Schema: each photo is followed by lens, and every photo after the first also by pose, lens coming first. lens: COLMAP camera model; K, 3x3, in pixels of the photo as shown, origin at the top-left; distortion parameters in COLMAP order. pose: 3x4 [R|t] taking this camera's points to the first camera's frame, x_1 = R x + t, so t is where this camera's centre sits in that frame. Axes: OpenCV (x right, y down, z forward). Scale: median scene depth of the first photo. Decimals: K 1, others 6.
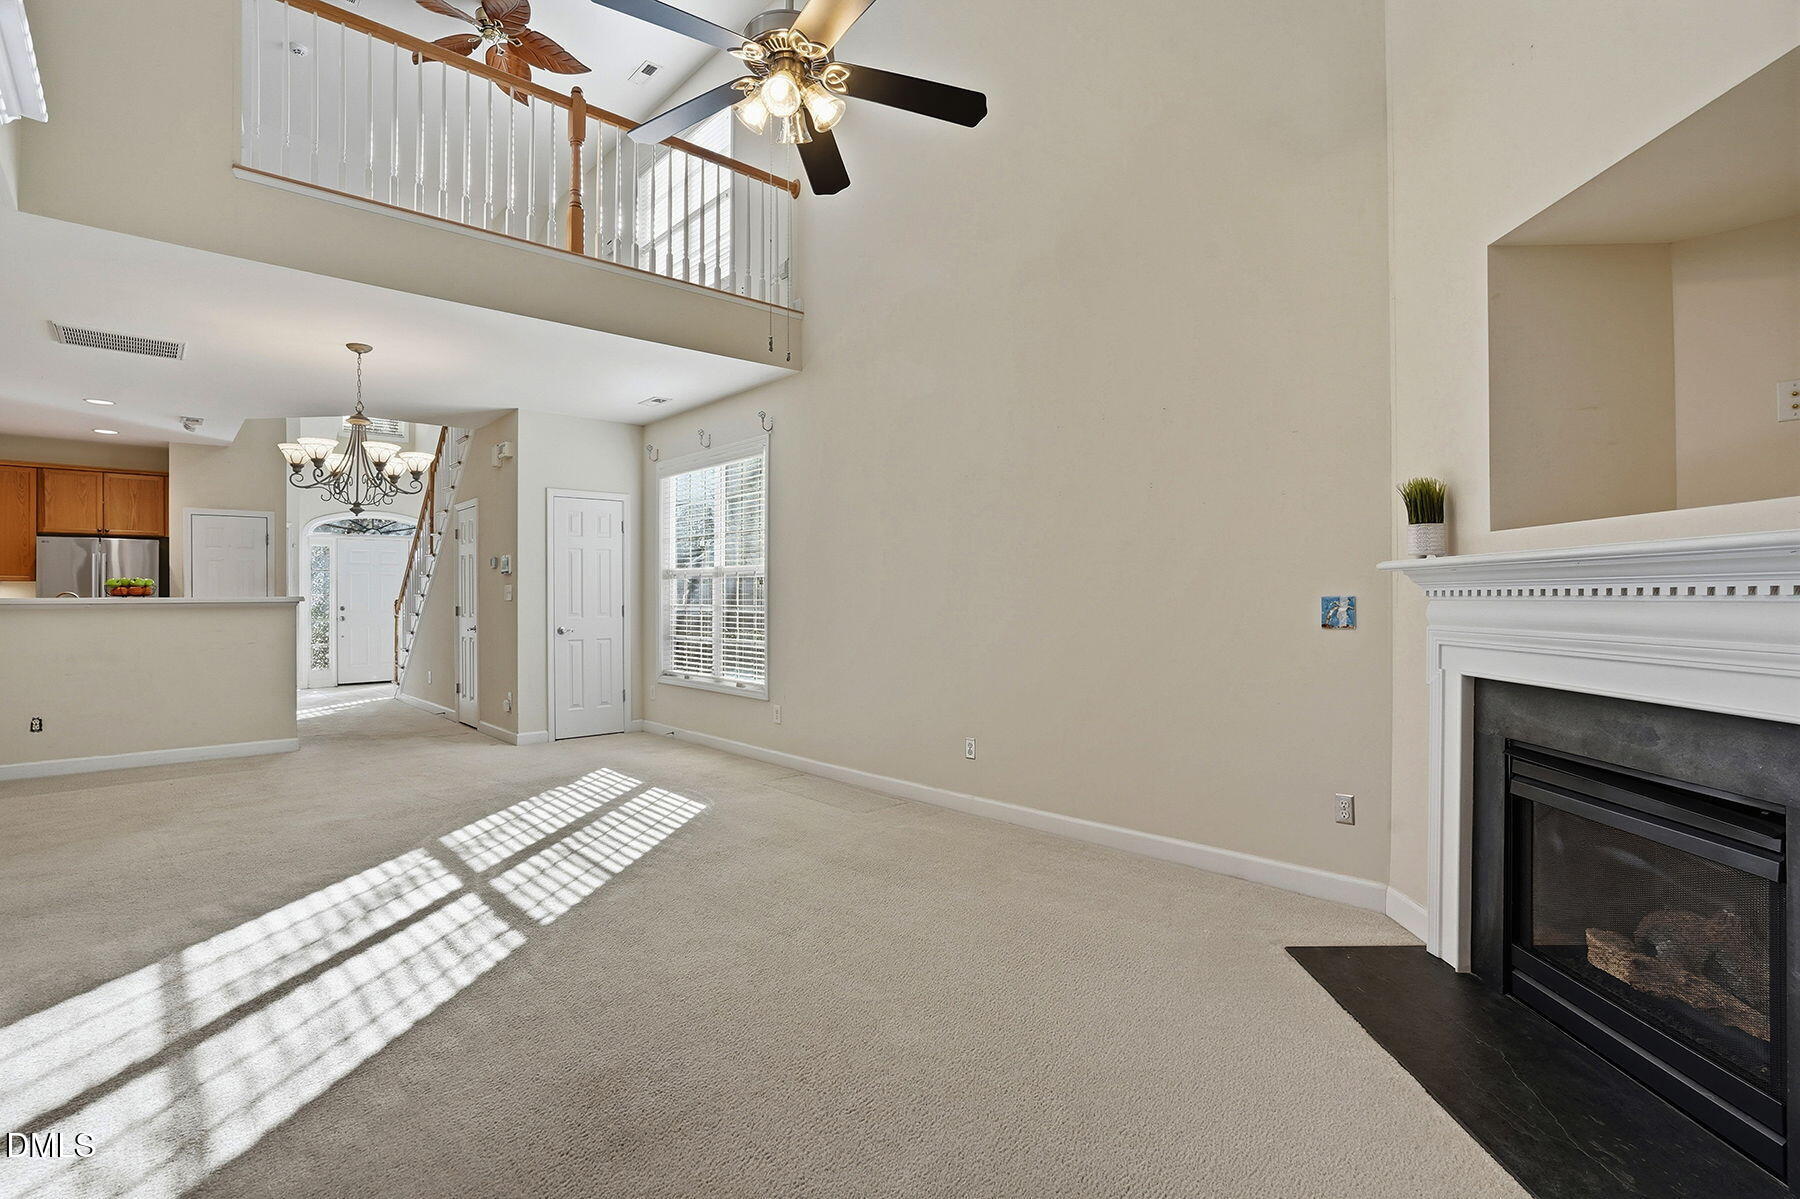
lens RADIAL K [[860.1, 0, 900.0], [0, 860.1, 599.5], [0, 0, 1]] dist [-0.069396, 0.024225]
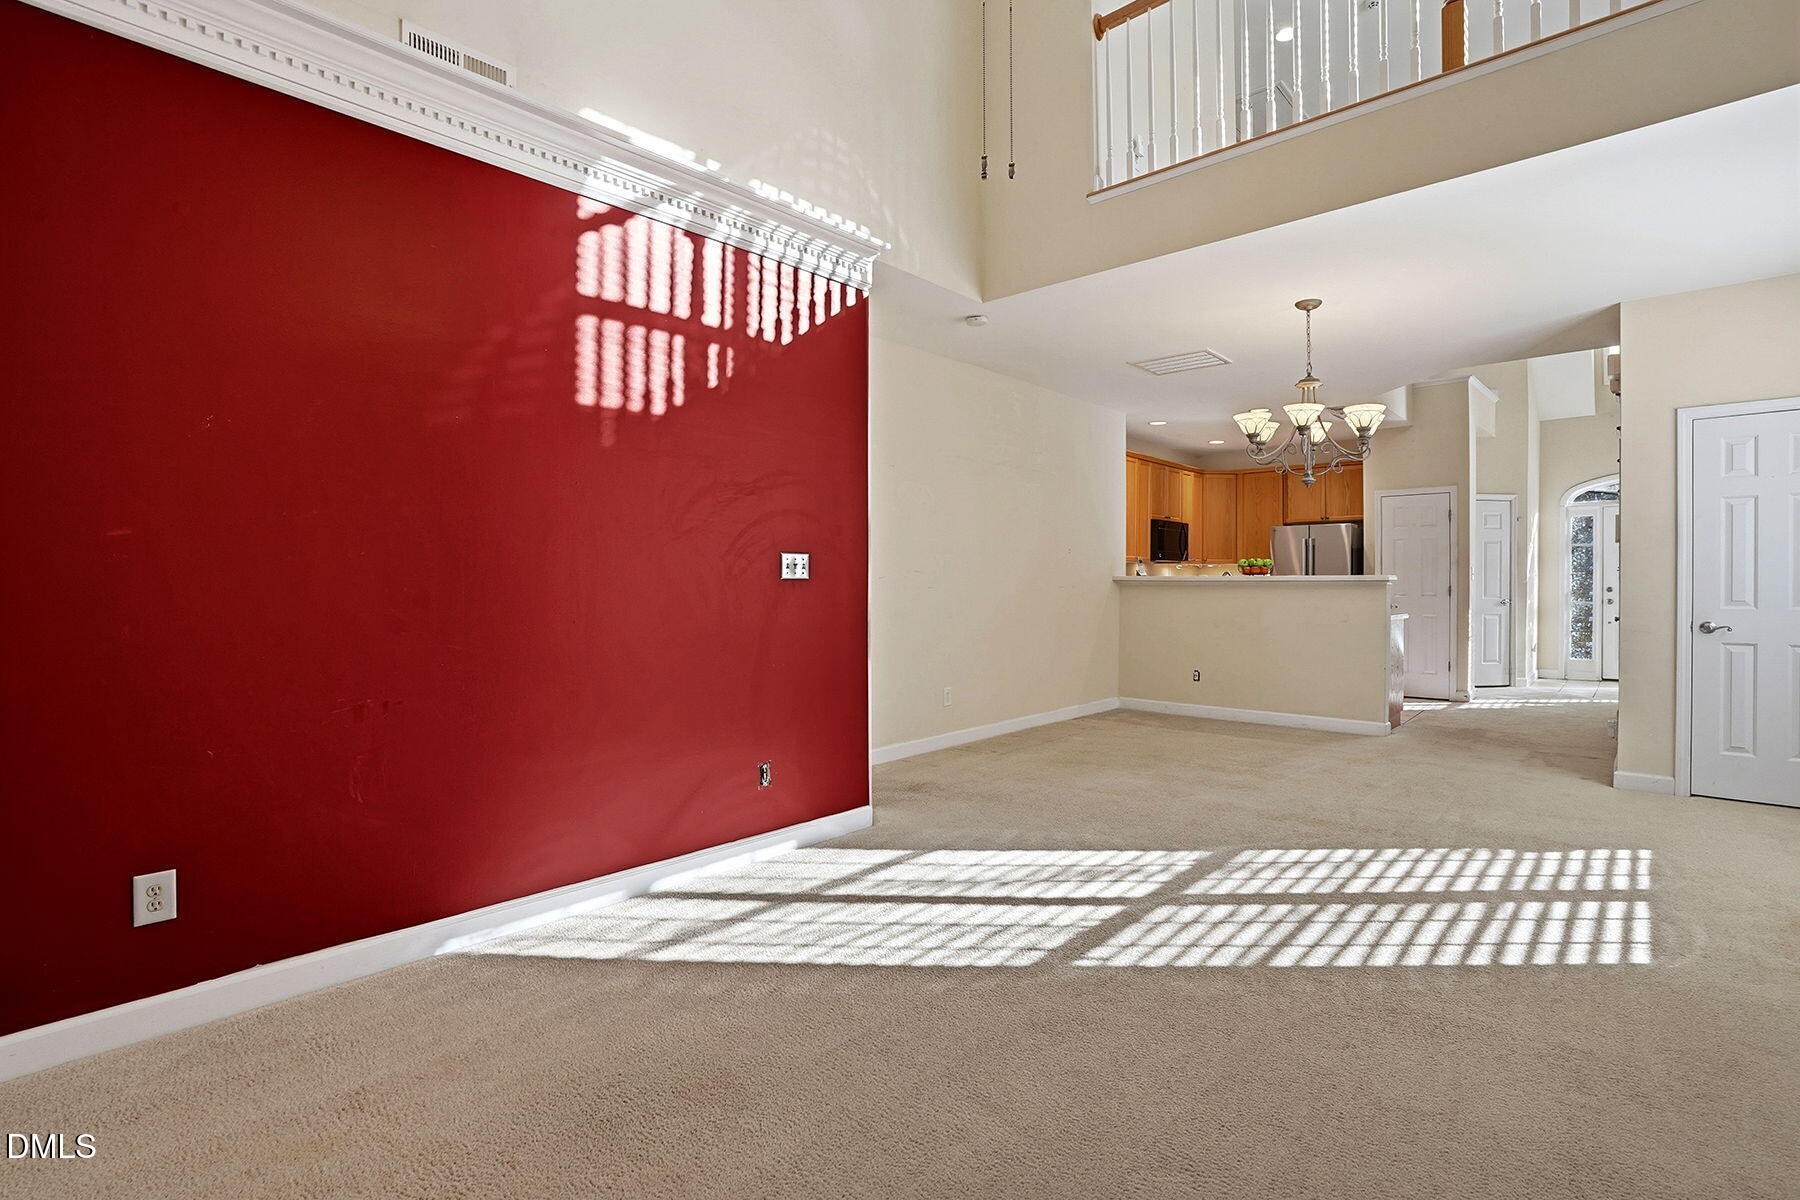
lens RADIAL K [[860.1, 0, 900.0], [0, 860.1, 600.0], [0, 0, 1]] dist [-0.069396, 0.024225]
pose [[0.066235, 0.027743, -0.997418, 0.338661], [-0.002828, 0.999615, 0.027616, 0.000969], [0.997800, 0.000992, 0.066288, 0.657615]]
